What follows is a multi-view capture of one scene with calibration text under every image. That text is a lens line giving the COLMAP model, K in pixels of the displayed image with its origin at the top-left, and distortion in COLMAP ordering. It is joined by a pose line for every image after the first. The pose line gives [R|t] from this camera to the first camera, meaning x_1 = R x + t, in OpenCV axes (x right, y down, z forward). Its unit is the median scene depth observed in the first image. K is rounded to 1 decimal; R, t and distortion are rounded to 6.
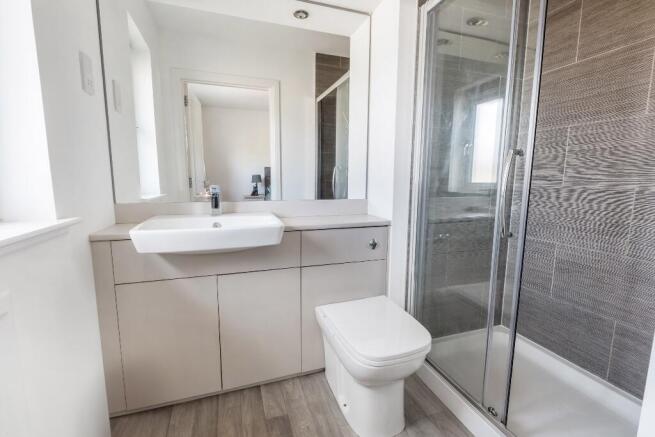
lens RADIAL K [[287.9, 0, 327.5], [0, 287.9, 218.5], [0, 0, 1]] dist [0.001901, 0.000179]
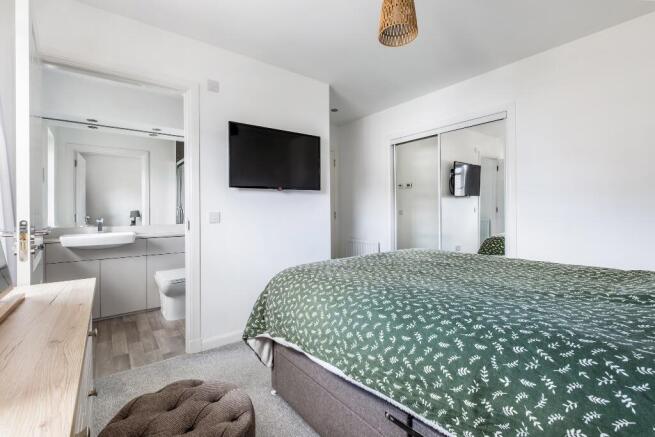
lens RADIAL K [[287.9, 0, 327.5], [0, 287.9, 218.5], [0, 0, 1]] dist [0.001901, 0.000179]
pose [[0.947453, -0.007950, 0.319795, 0.569314], [0.045759, 0.992779, -0.110890, 0.216075], [-0.316604, 0.119697, 0.940975, -1.689759]]
